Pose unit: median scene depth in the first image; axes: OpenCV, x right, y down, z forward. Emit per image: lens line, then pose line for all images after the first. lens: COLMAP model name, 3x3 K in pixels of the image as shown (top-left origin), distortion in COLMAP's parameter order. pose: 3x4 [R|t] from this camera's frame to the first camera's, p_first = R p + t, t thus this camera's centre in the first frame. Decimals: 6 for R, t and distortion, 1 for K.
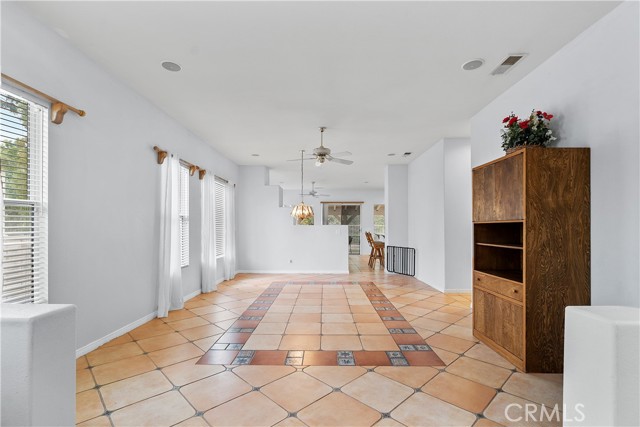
lens RADIAL K [[293.5, 0, 317.1], [0, 293.5, 226.9], [0, 0, 1]] dist [0.001295, 0.002401]
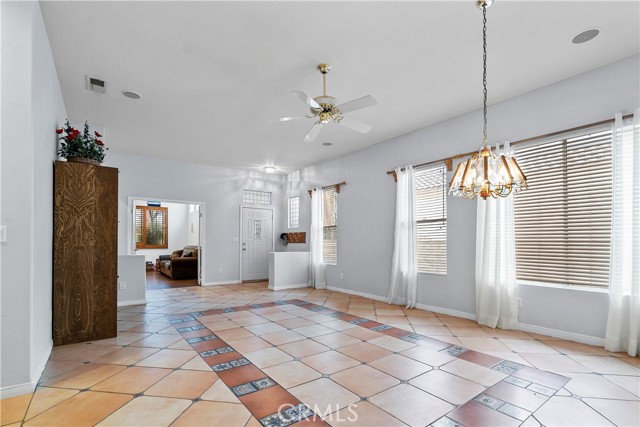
lens RADIAL K [[293.5, 0, 308.1], [0, 293.5, 245.8], [0, 0, 1]] dist [0.001295, 0.002401]
pose [[-0.797776, 0.012870, -0.602817, 0.664110], [0.001650, 0.999815, 0.019162, 0.047809], [0.602952, 0.014293, -0.797650, 2.358417]]
